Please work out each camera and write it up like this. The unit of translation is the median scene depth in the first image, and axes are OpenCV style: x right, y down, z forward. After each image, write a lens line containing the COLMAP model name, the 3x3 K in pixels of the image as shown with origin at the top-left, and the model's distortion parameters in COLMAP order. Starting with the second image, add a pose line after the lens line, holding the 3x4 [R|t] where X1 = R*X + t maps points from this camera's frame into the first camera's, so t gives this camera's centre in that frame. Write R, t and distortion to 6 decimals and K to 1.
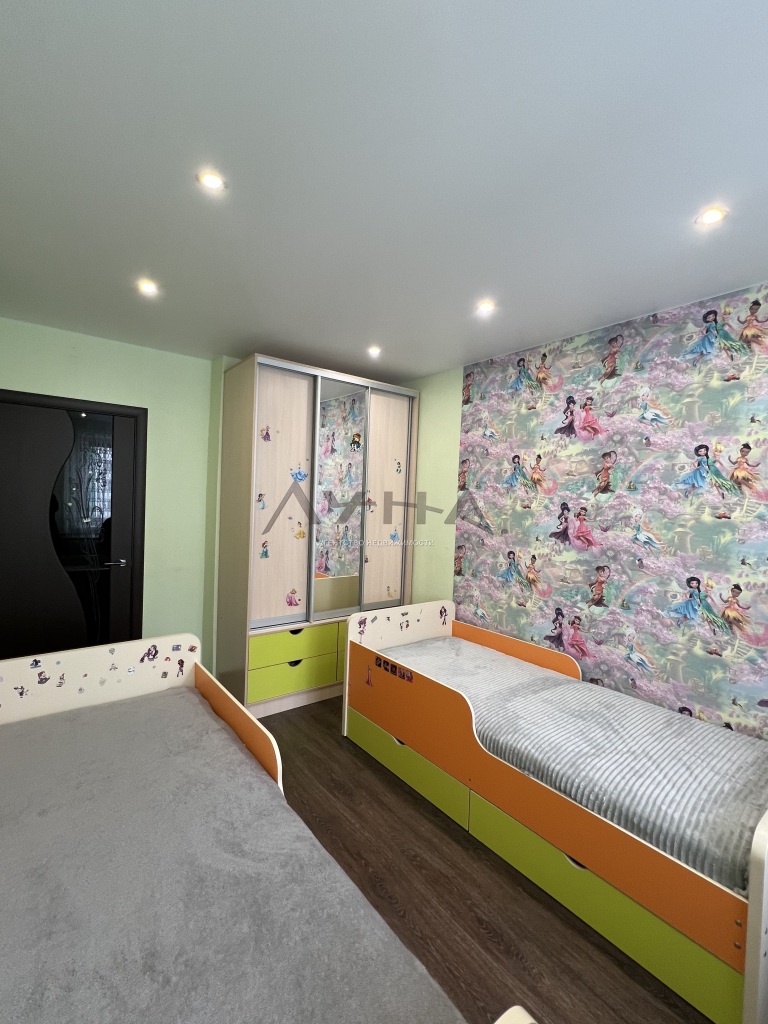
lens RADIAL K [[452.1, 0, 383.0], [0, 452.1, 515.4], [0, 0, 1]] dist [-0.000499, 0.000604]
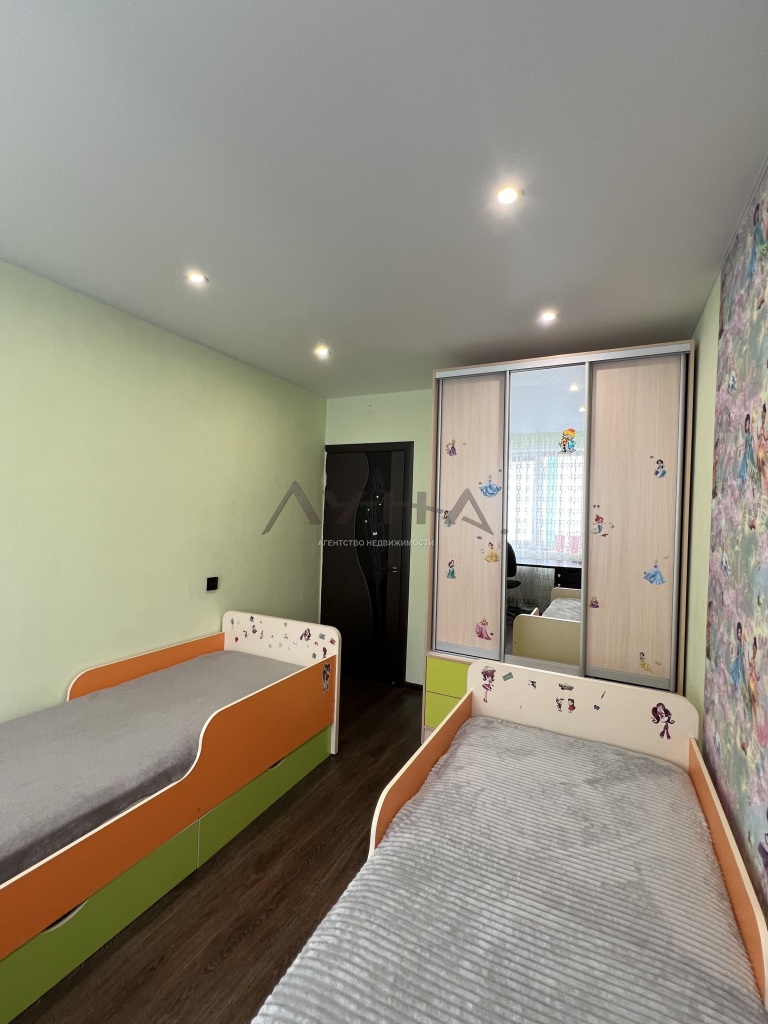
lens RADIAL K [[452.1, 0, 383.7], [0, 452.1, 510.9], [0, 0, 1]] dist [-0.000499, 0.000604]
pose [[0.428348, -0.021604, -0.903356, 0.623743], [-0.049995, 0.997616, -0.047564, 0.006576], [0.902230, 0.065537, 0.426247, 0.535652]]
